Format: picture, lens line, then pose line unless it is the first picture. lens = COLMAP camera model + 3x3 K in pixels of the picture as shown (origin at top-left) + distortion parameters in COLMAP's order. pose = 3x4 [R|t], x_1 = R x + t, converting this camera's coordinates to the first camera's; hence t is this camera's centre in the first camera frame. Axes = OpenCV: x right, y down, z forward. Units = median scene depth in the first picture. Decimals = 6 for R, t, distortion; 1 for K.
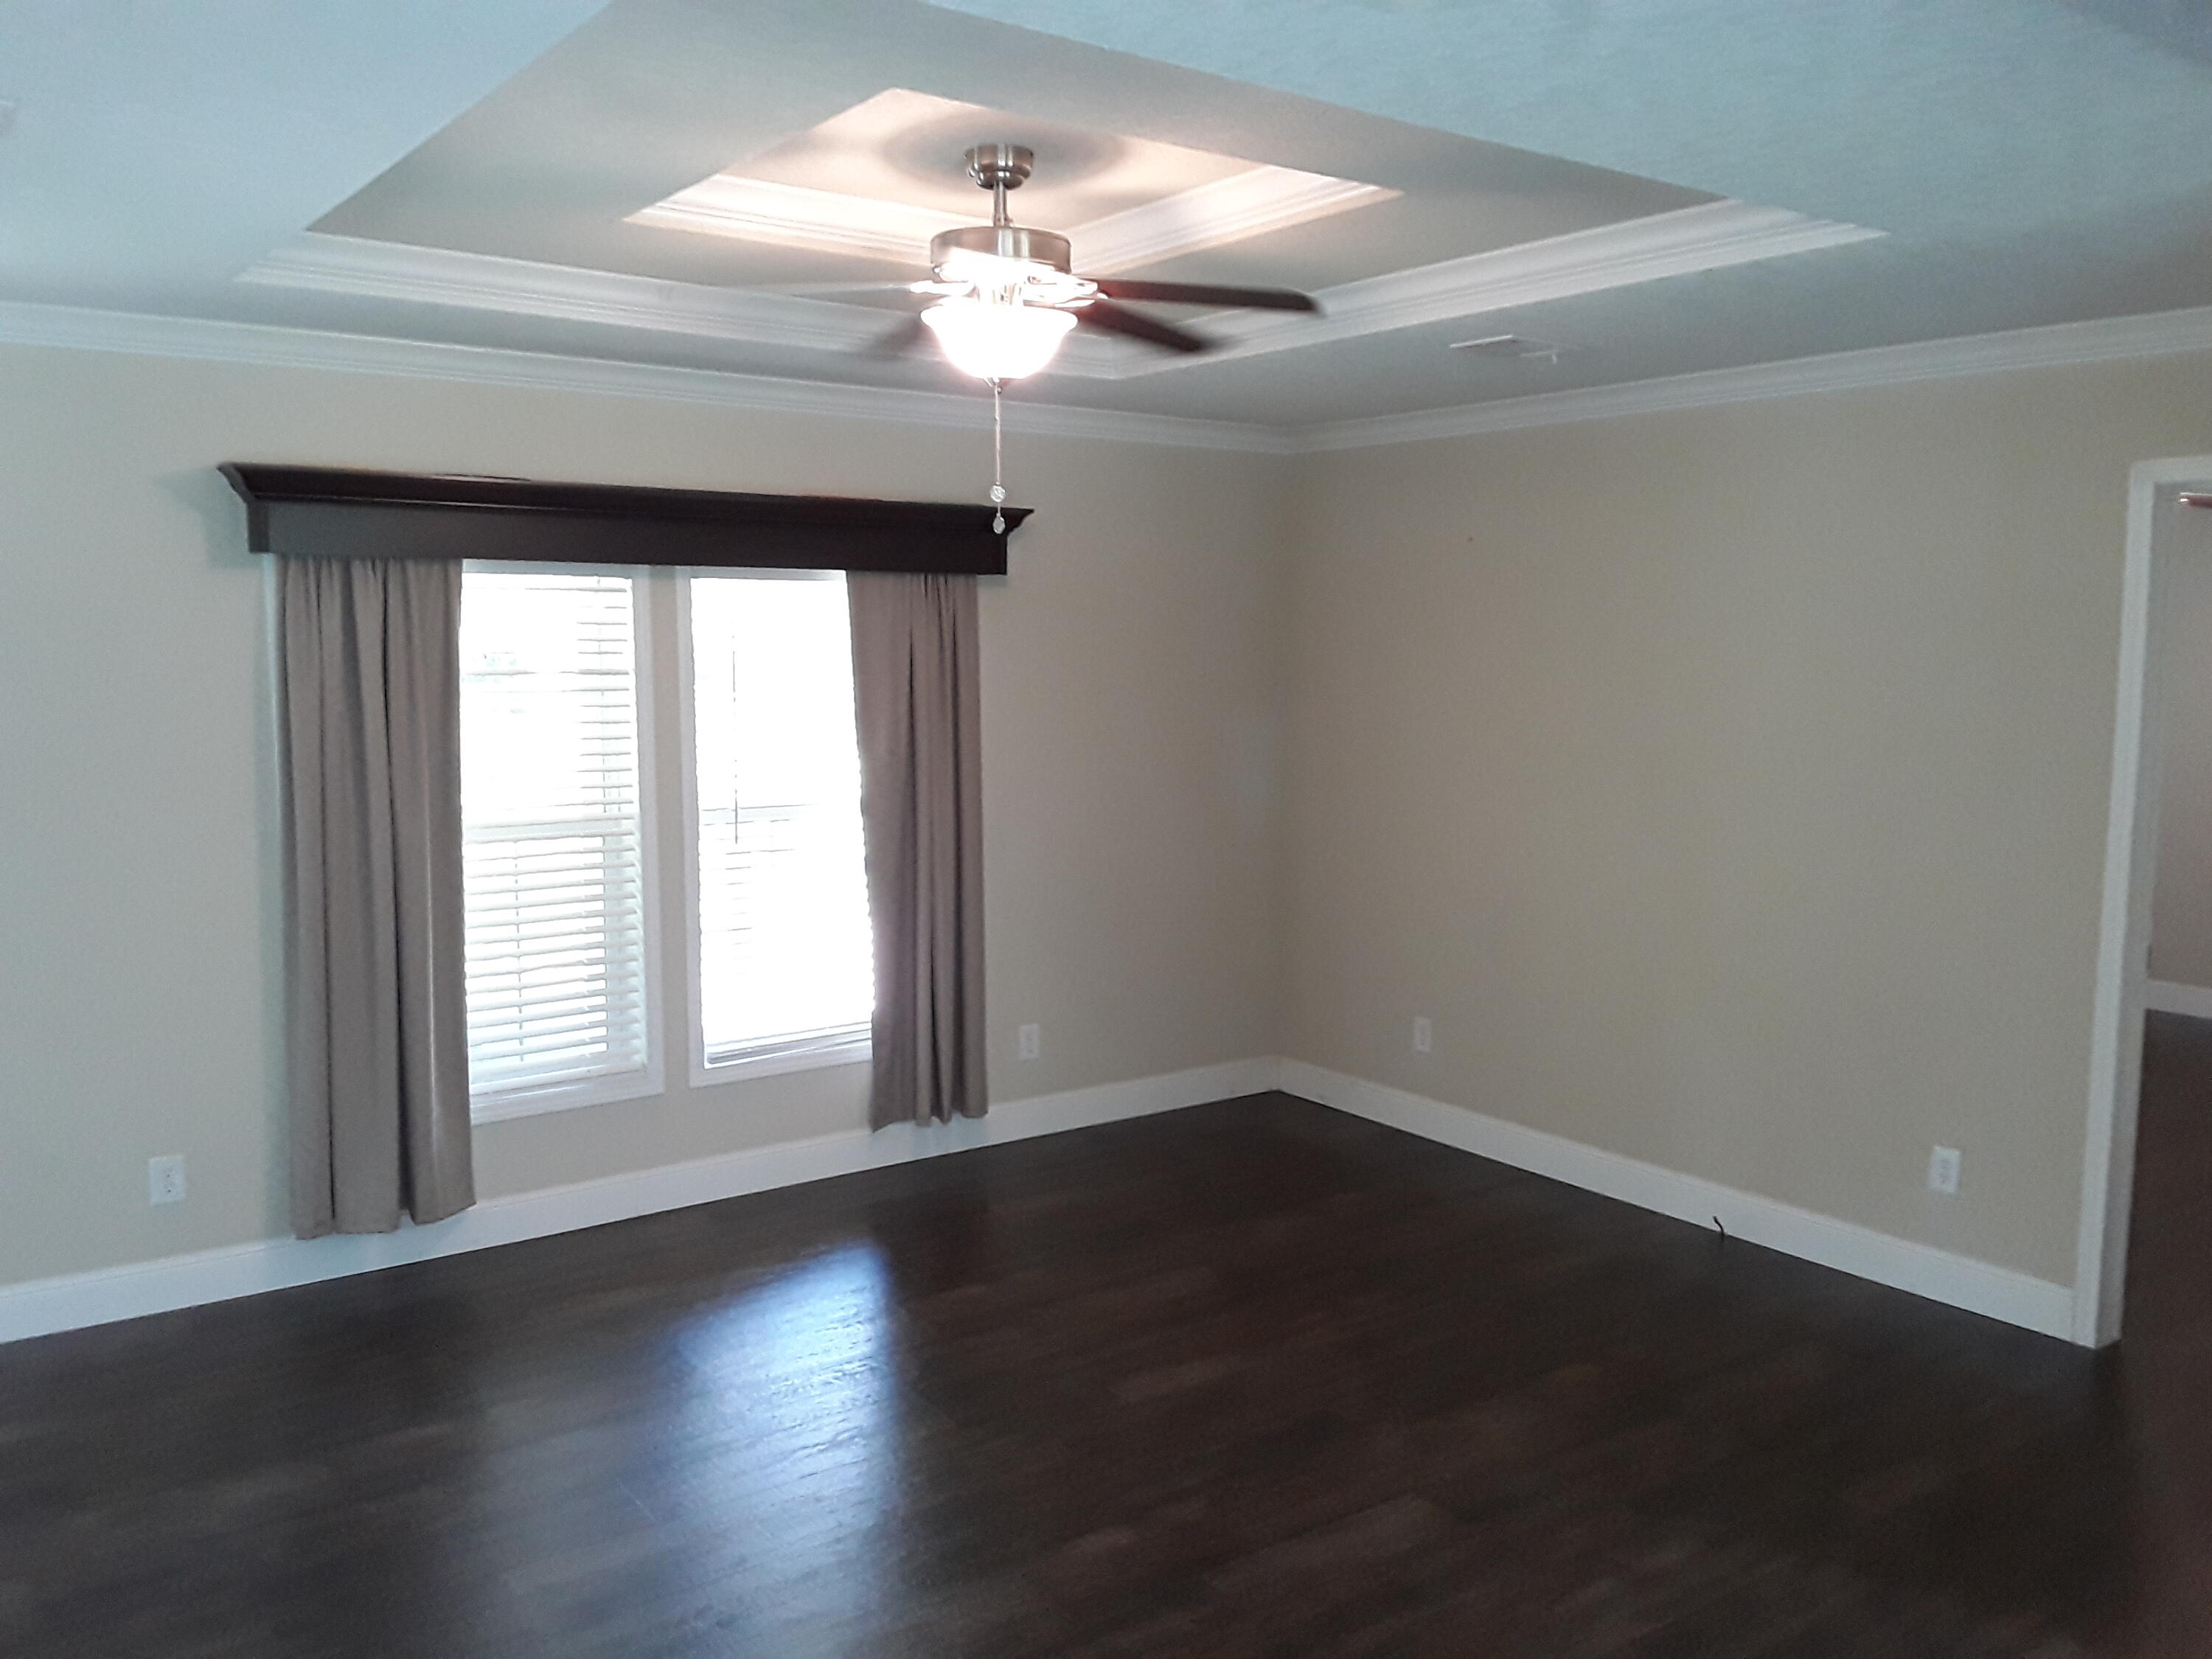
lens RADIAL K [[1756.6, 0, 1106.0], [0, 1756.6, 829.5], [0, 0, 1]] dist [-0.037280, -0.002089]
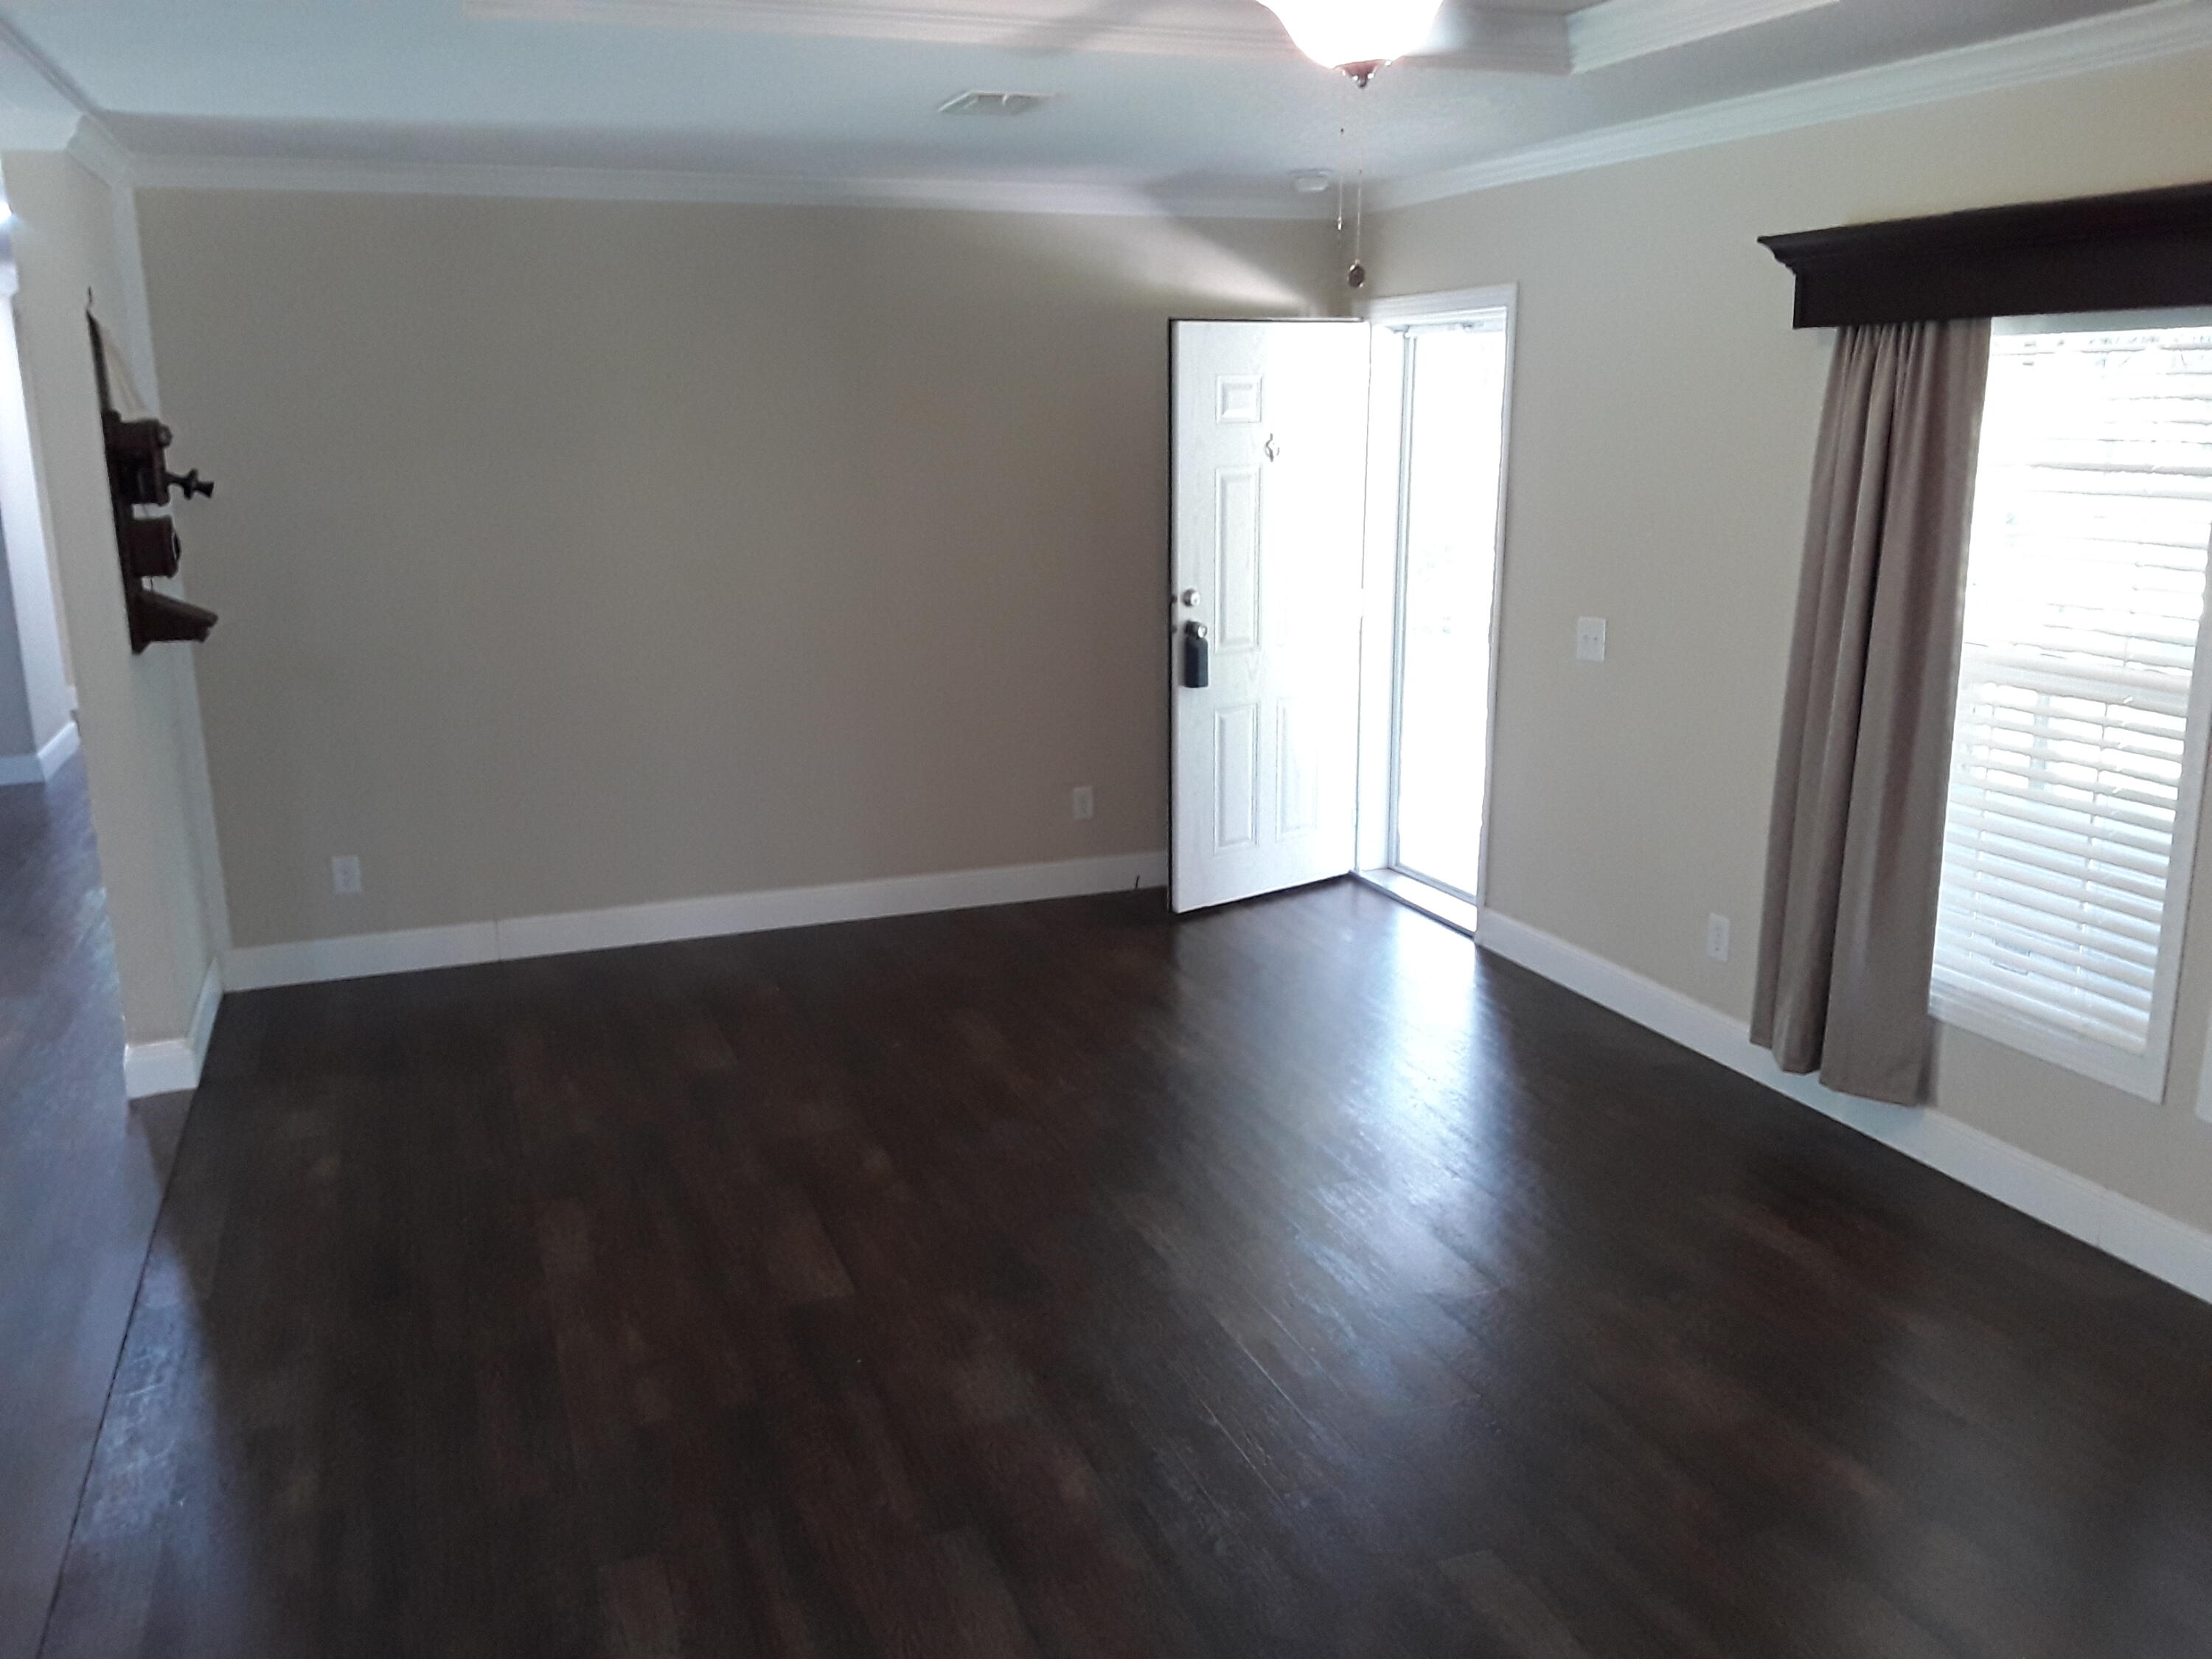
lens RADIAL K [[1781.9, 0, 1070.5], [0, 1781.9, 825.7], [0, 0, 1]] dist [0.063892, -0.005801]
pose [[-0.276155, 0.226377, -0.934073, 0.586550], [-0.093014, 0.961009, 0.260404, -0.114625], [0.956602, 0.158793, -0.244331, 0.876814]]
